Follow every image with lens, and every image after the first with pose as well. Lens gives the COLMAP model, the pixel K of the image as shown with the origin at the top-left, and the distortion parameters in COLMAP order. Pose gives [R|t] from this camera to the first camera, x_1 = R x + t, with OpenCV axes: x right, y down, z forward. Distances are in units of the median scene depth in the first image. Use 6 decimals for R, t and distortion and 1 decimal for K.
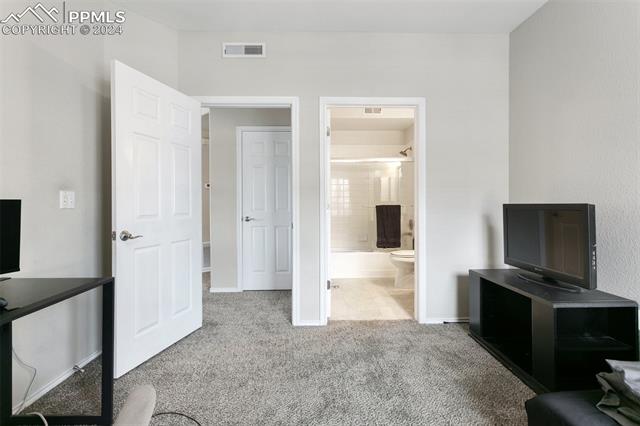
lens RADIAL K [[307.9, 0, 318.7], [0, 307.9, 209.5], [0, 0, 1]] dist [0.002420, 0.000327]
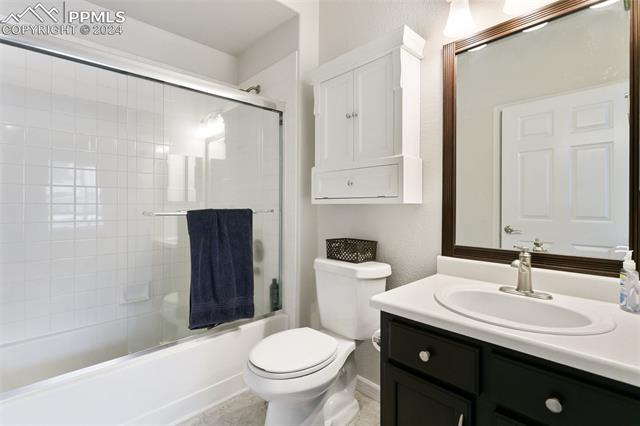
lens RADIAL K [[307.9, 0, 319.1], [0, 307.9, 213.1], [0, 0, 1]] dist [0.002420, 0.000327]
pose [[0.748623, -0.000160, 0.662996, 0.065006], [-0.000153, 1.000000, 0.000414, -0.010761], [-0.662996, -0.000411, 0.748623, 0.638589]]
